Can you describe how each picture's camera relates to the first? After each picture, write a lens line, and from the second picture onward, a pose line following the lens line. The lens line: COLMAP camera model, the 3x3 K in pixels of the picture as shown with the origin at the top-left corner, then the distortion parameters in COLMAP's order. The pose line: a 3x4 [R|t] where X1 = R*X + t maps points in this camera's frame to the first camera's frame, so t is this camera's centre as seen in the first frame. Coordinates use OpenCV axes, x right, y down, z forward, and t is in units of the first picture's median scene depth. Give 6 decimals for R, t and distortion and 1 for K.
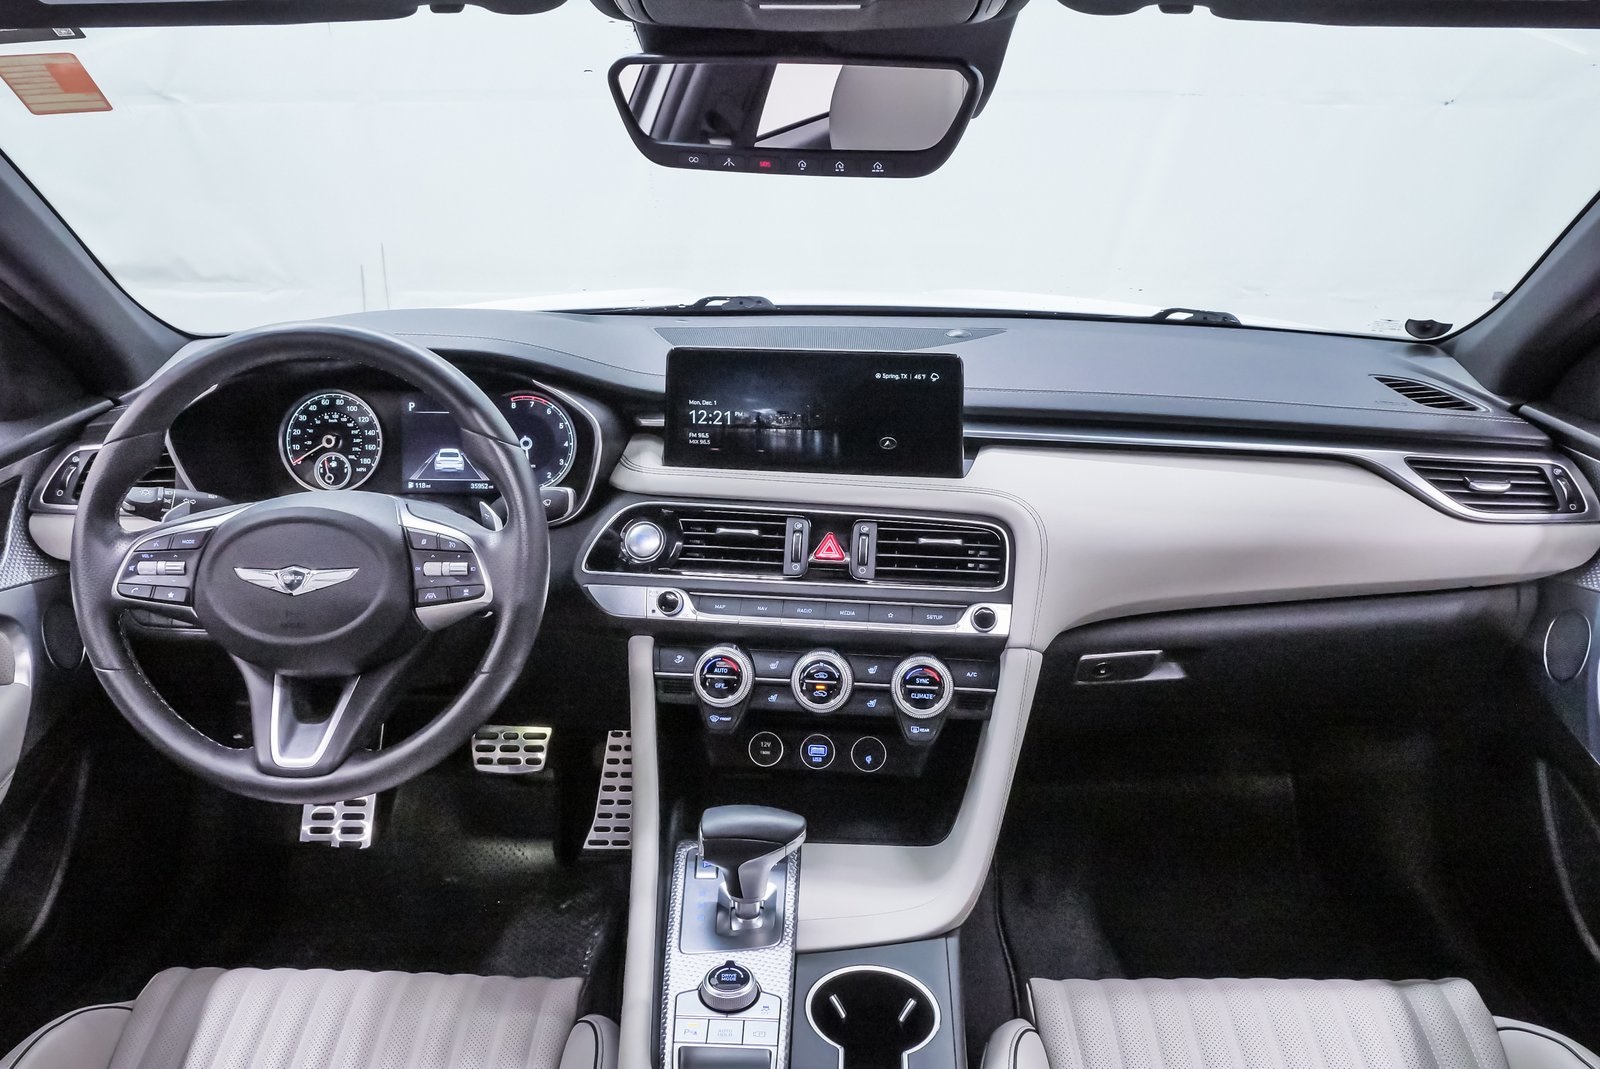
lens RADIAL K [[1155.4, 0, 782.5], [0, 1155.4, 520.2], [0, 0, 1]] dist [-0.049044, 0.019906]
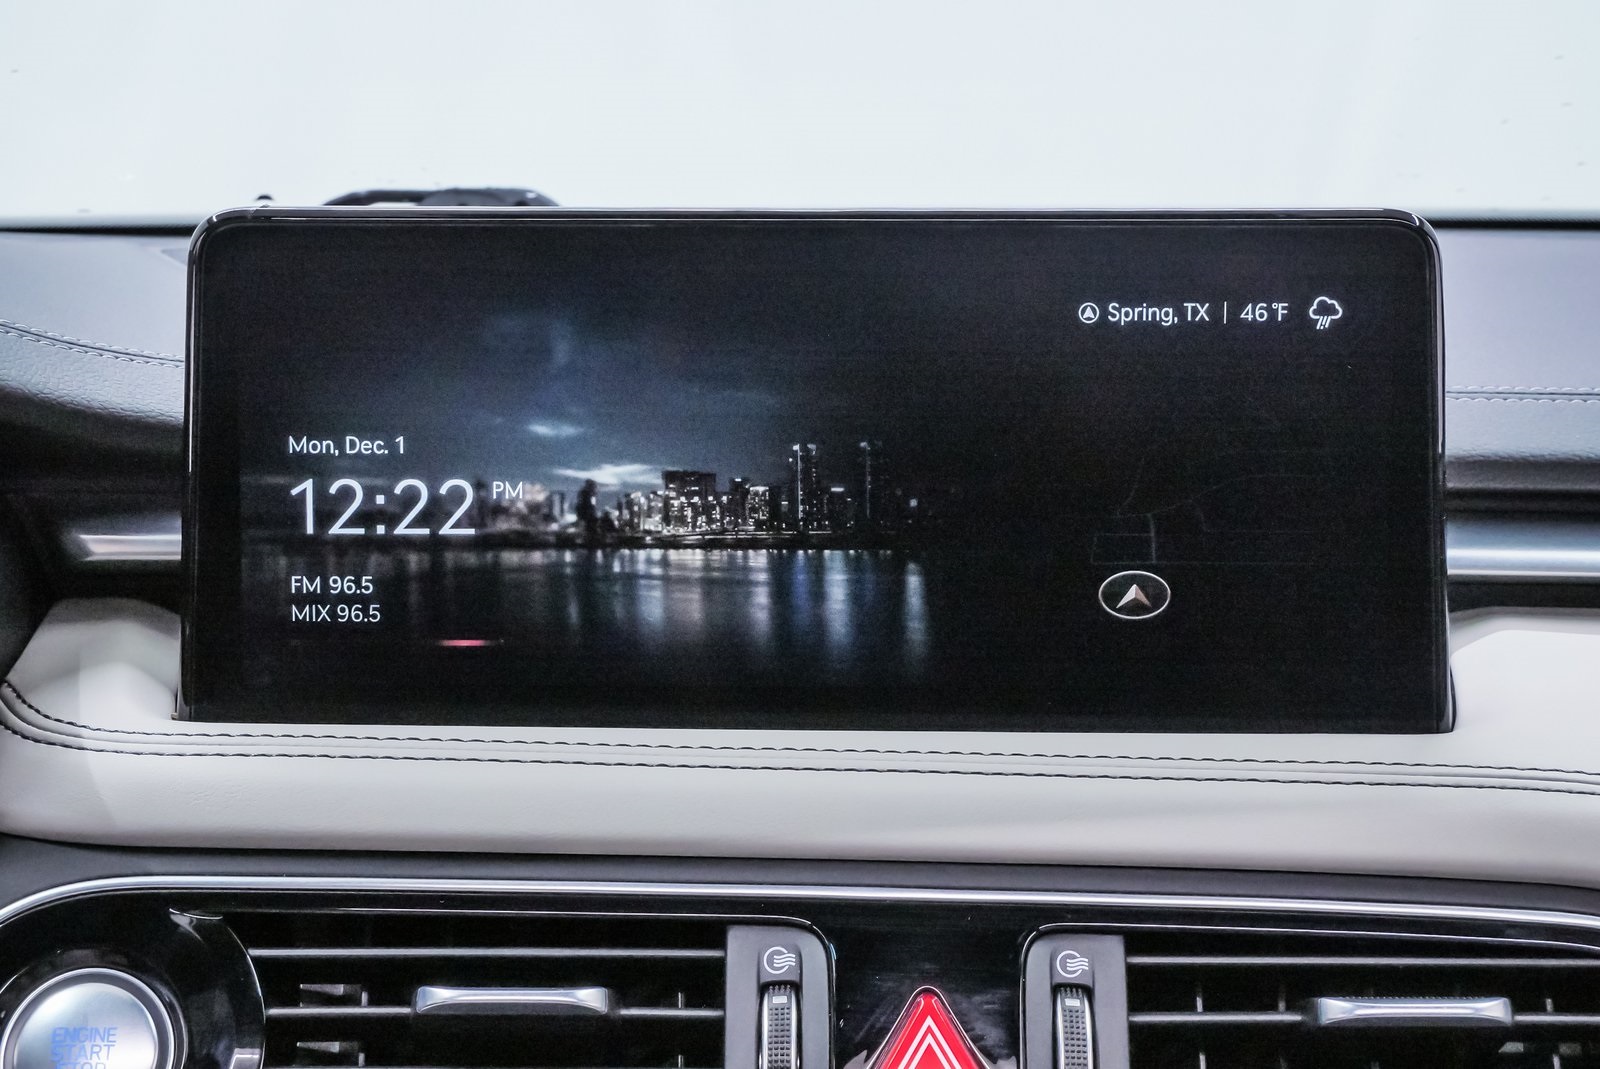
lens RADIAL K [[2533.6, 0, 777.8], [0, 2533.6, 545.3], [0, 0, 1]] dist [0.030623, 0.000000]
pose [[0.994268, -0.020075, 0.105012, -0.036496], [0.035413, 0.988606, -0.146302, -0.002888], [-0.100879, 0.149182, 0.983650, 0.486844]]
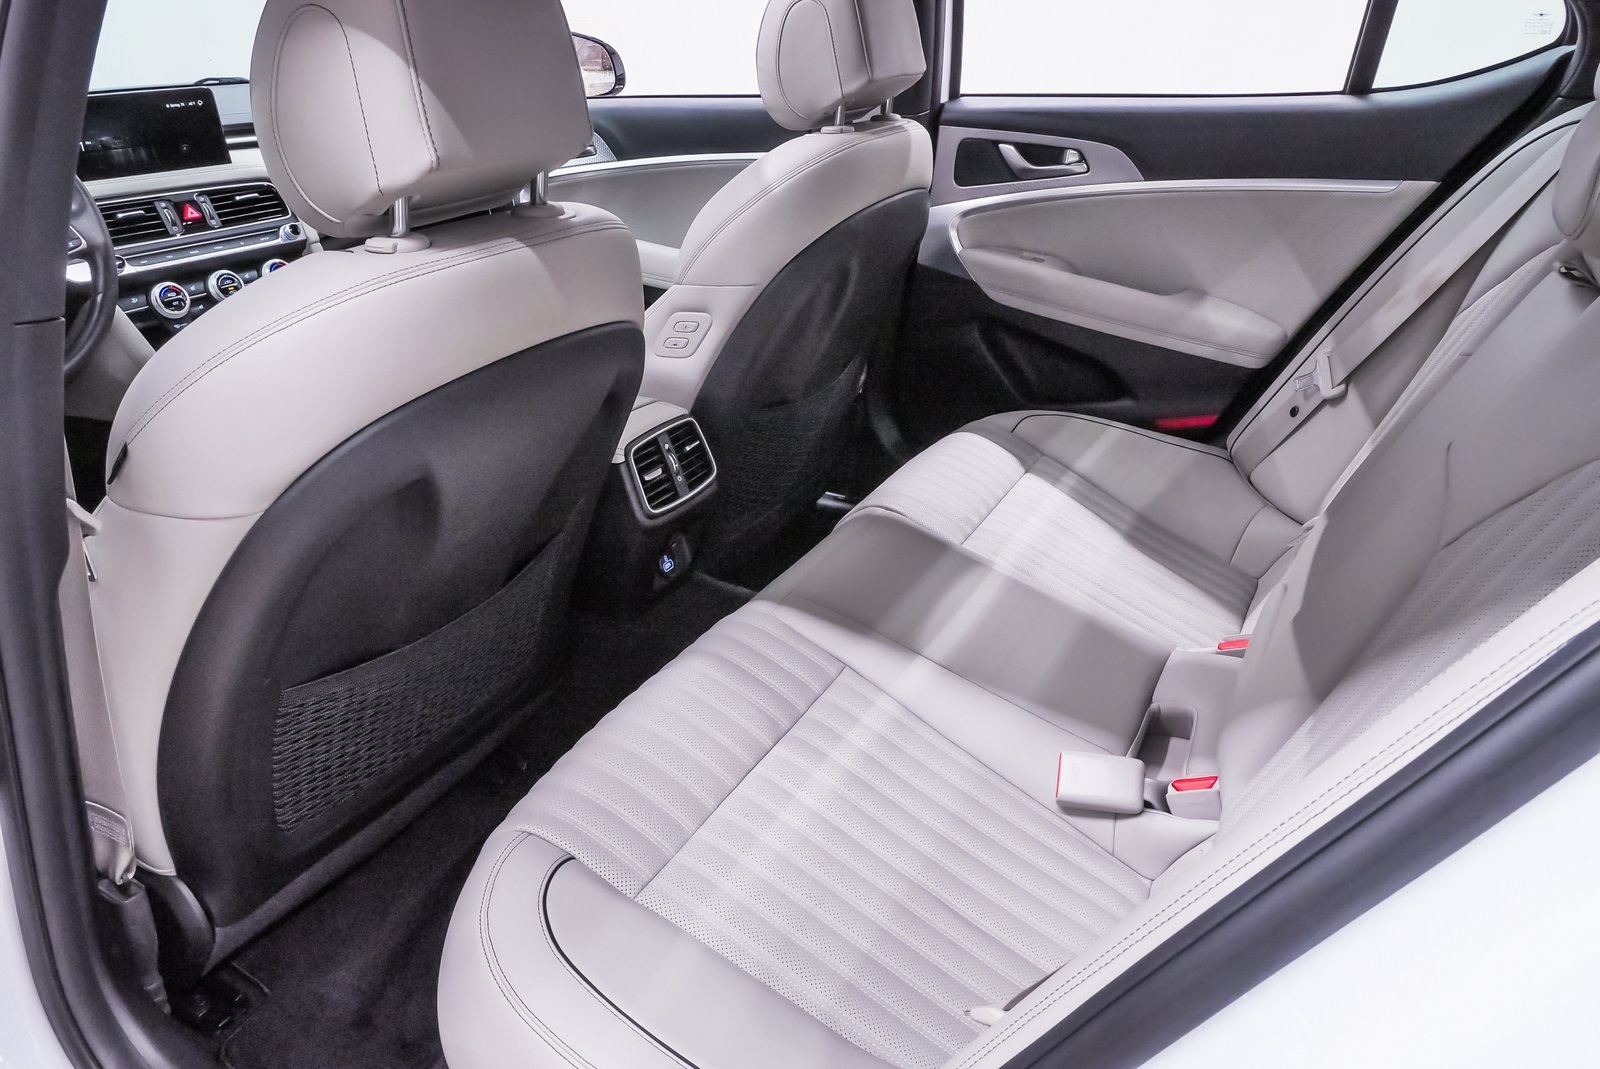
lens RADIAL K [[1155.4, 0, 793.4], [0, 1155.4, 532.3], [0, 0, 1]] dist [-0.049044, 0.019906]
pose [[0.449358, -0.389515, 0.803962, -1.017689], [0.271883, 0.916877, 0.292259, 0.193986], [-0.850974, 0.087255, 0.517909, -0.512869]]
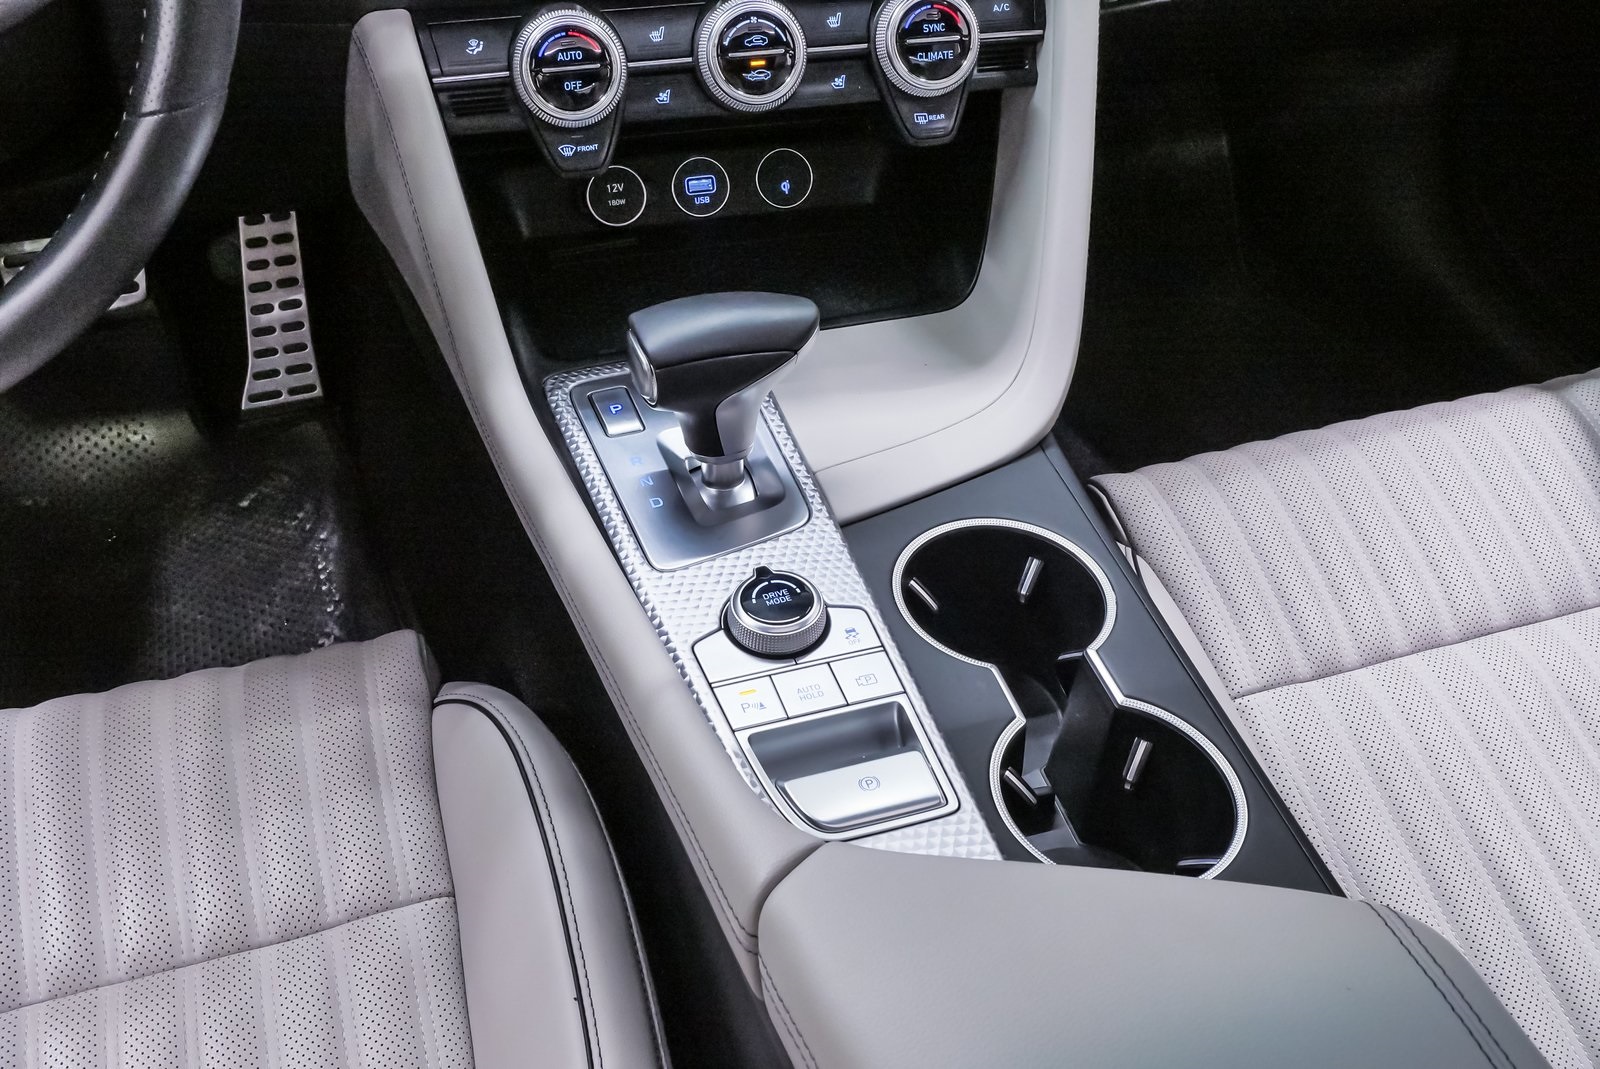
lens RADIAL K [[1474.1, 0, 799.3], [0, 1474.1, 520.9], [0, 0, 1]] dist [-0.015895, 0.000000]
pose [[0.941752, -0.212337, 0.260800, -0.164809], [0.086045, 0.901796, 0.423508, 0.043234], [-0.325115, -0.376399, 0.867539, 0.285338]]
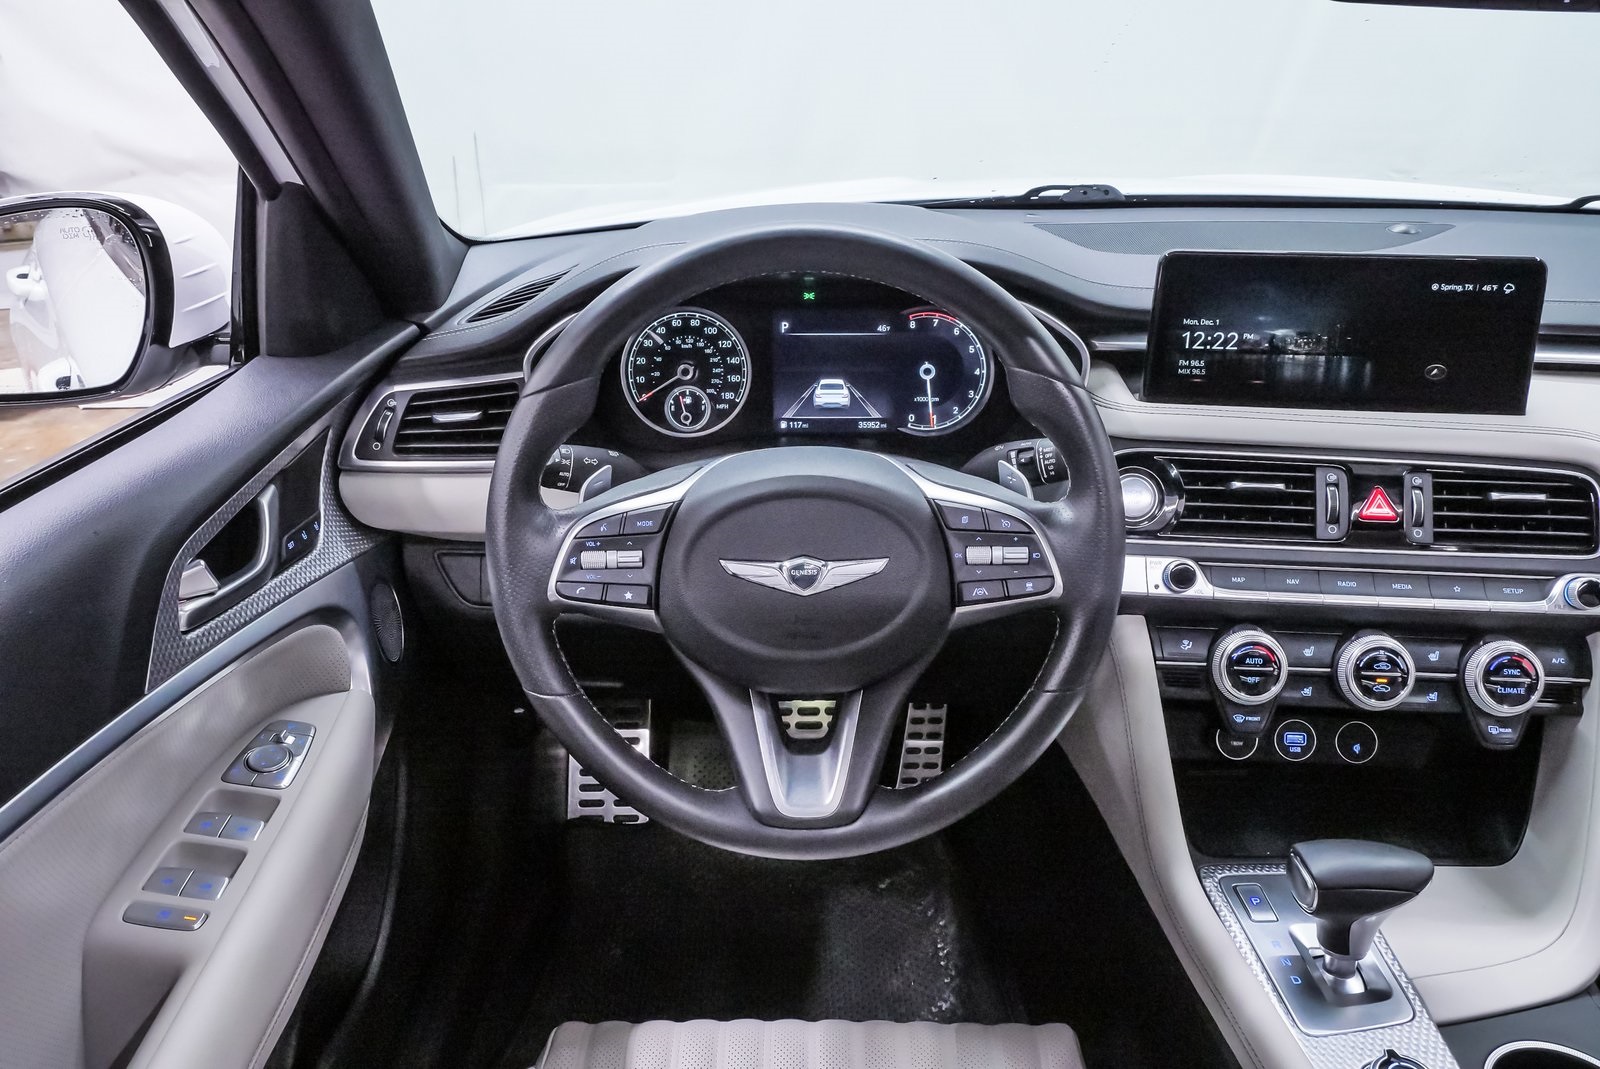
lens RADIAL K [[1155.4, 0, 804.6], [0, 1155.4, 529.8], [0, 0, 1]] dist [-0.049044, 0.019906]
pose [[0.999872, -0.013908, -0.007872, -0.338752], [0.014652, 0.994468, 0.104009, -0.045963], [0.006381, -0.104111, 0.994545, 0.199022]]
